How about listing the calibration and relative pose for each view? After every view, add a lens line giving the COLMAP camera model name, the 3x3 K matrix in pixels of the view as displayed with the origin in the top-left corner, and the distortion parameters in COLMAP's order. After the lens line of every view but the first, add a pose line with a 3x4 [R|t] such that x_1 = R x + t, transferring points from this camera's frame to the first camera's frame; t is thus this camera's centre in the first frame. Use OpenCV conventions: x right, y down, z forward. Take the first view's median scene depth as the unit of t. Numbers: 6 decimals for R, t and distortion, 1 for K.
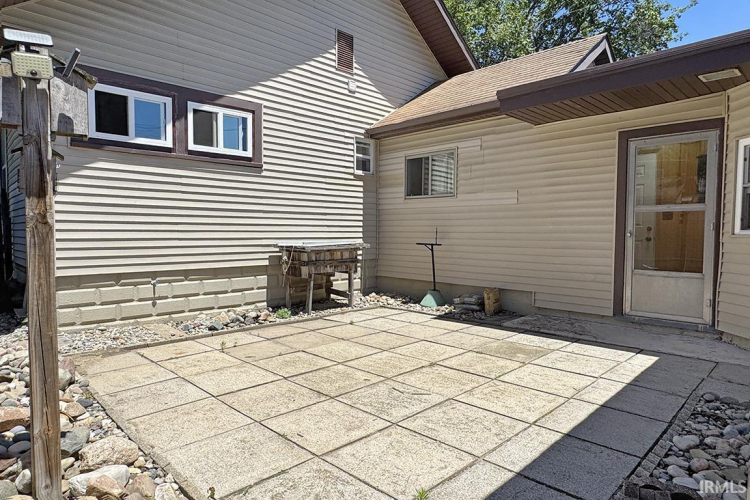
lens RADIAL K [[452.3, 0, 375.0], [0, 452.3, 250.0], [0, 0, 1]] dist [-0.000322, -0.000235]
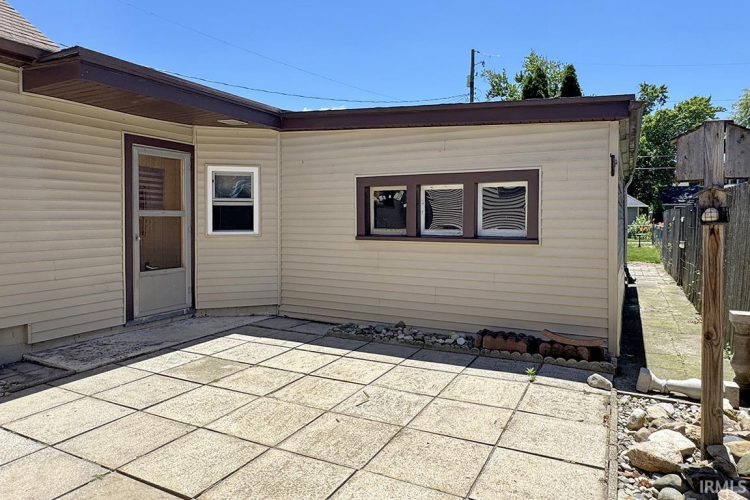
lens RADIAL K [[473.0, 0, 374.3], [0, 473.0, 232.6], [0, 0, 1]] dist [-0.000978, 0.001060]
pose [[-0.300741, -0.029691, 0.953244, -0.718106], [0.041515, 0.998160, 0.044187, -0.084883], [-0.952802, 0.052863, -0.298955, 0.963481]]
